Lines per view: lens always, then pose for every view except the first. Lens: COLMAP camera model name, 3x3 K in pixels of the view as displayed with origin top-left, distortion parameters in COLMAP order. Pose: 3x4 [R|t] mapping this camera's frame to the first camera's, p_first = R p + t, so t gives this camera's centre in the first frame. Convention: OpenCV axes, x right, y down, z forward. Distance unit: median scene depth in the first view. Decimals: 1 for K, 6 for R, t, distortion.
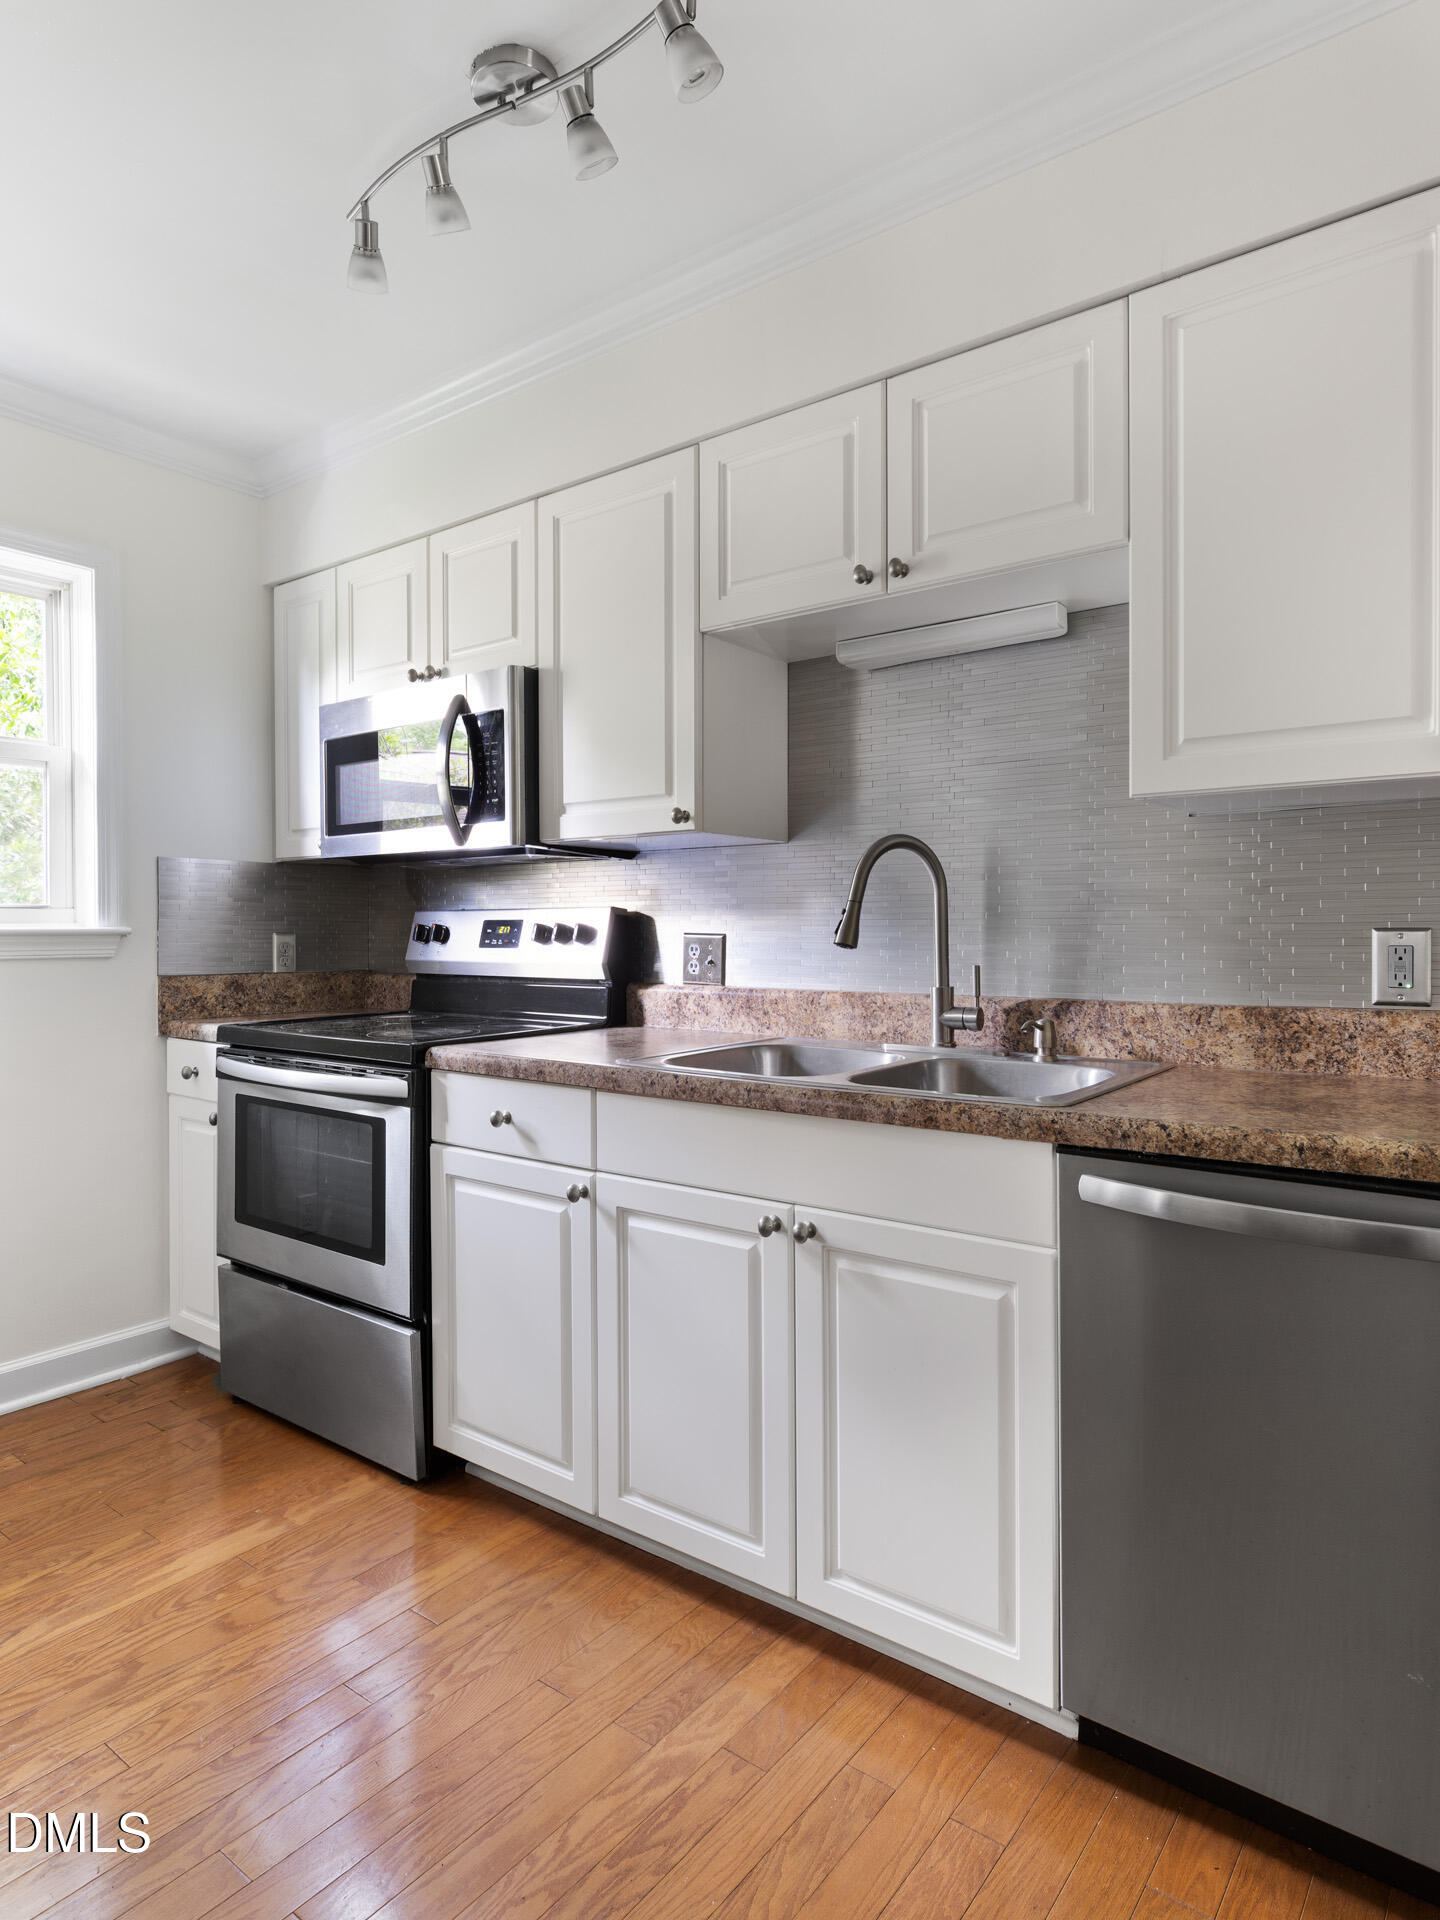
lens RADIAL K [[1126.2, 0, 711.6], [0, 1126.2, 942.6], [0, 0, 1]] dist [-0.000627, 0.001448]
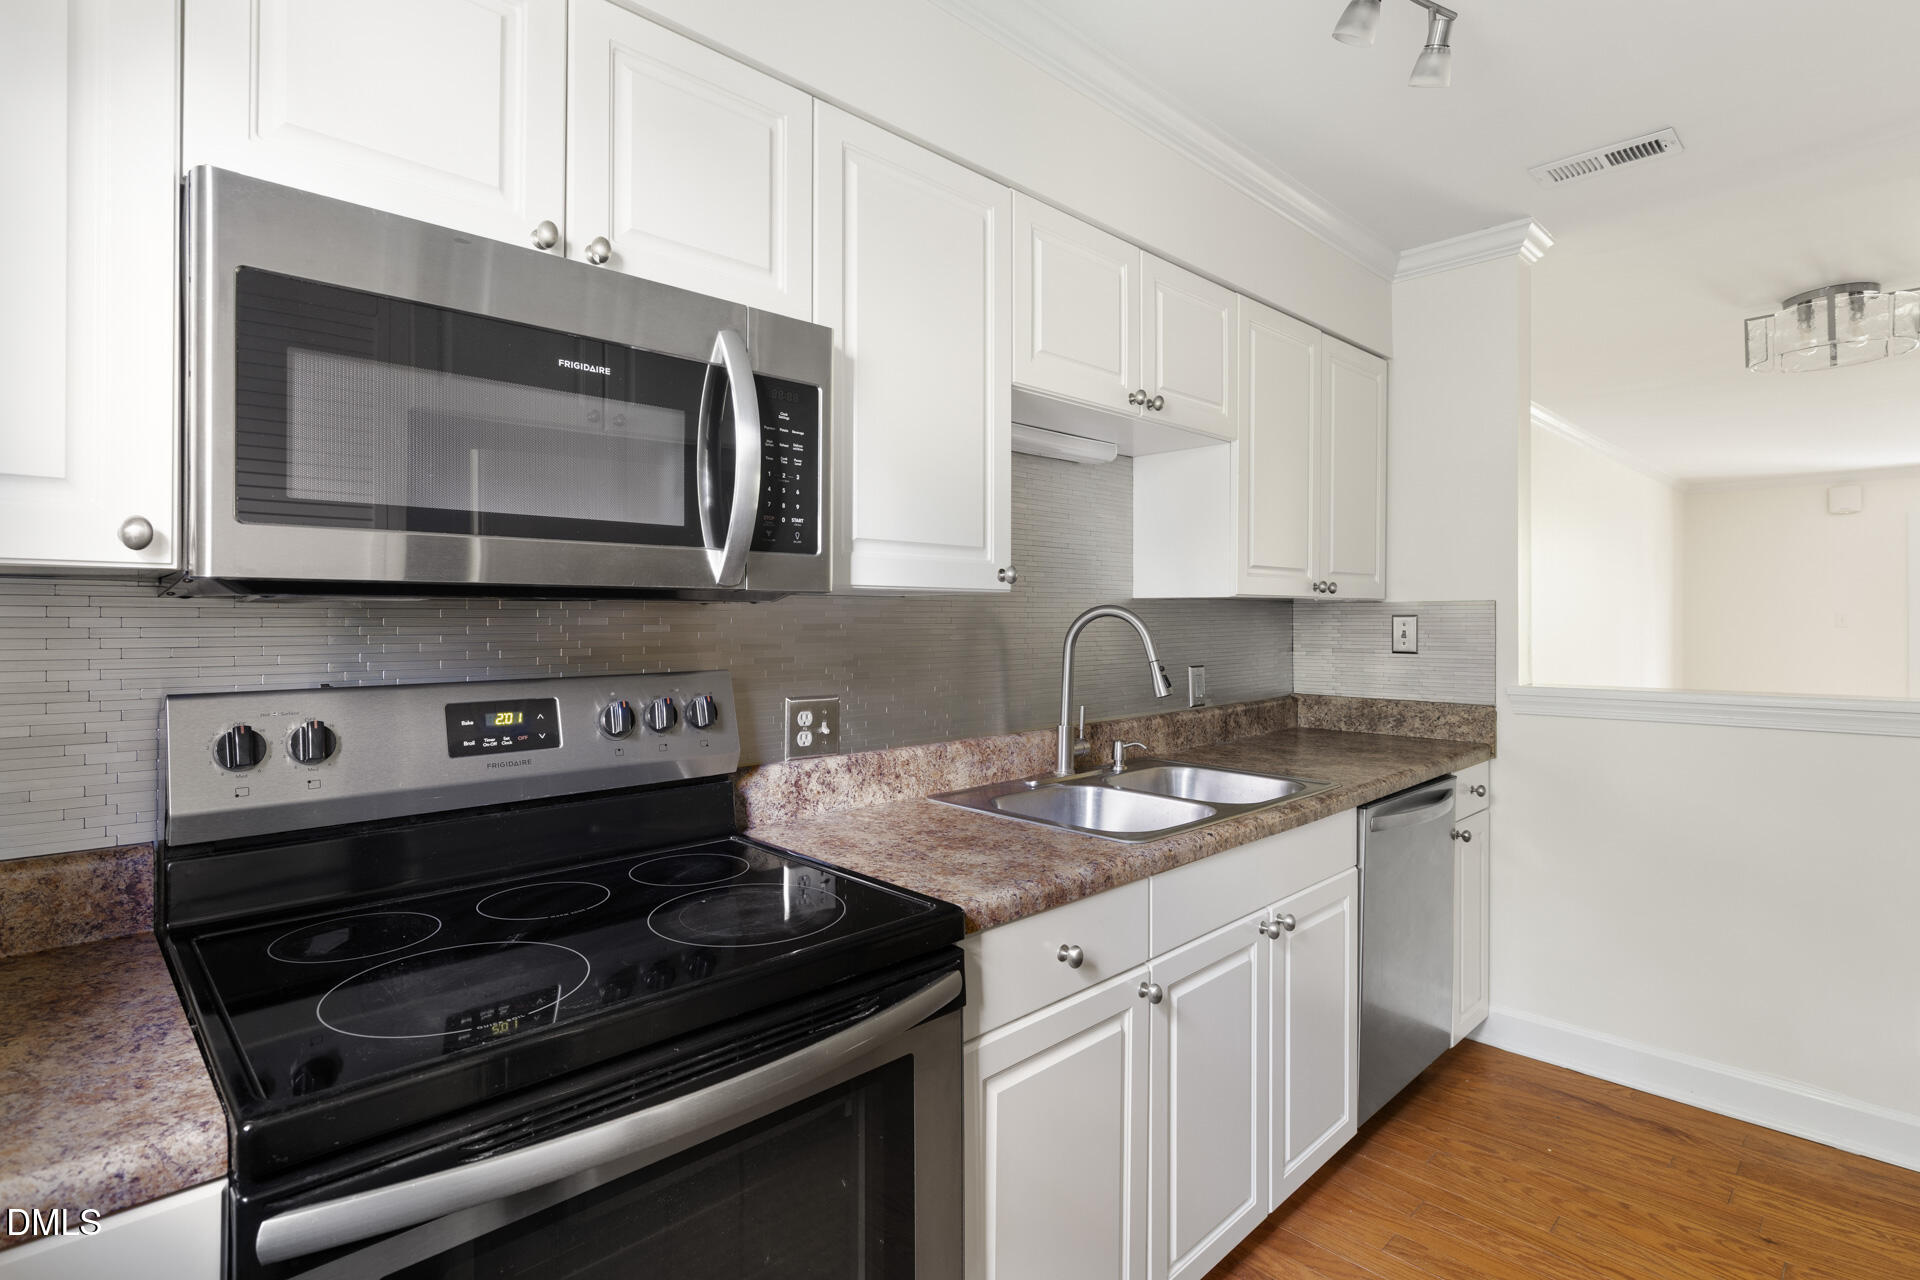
lens RADIAL K [[952.0, 0, 961.1], [0, 952.0, 614.9], [0, 0, 1]] dist [-0.001264, 0.000651]
pose [[0.134350, 0.001032, 0.990933, -0.787335], [0.009954, 0.999948, -0.002391, -0.075140], [-0.990884, 0.010185, 0.134333, 0.900568]]
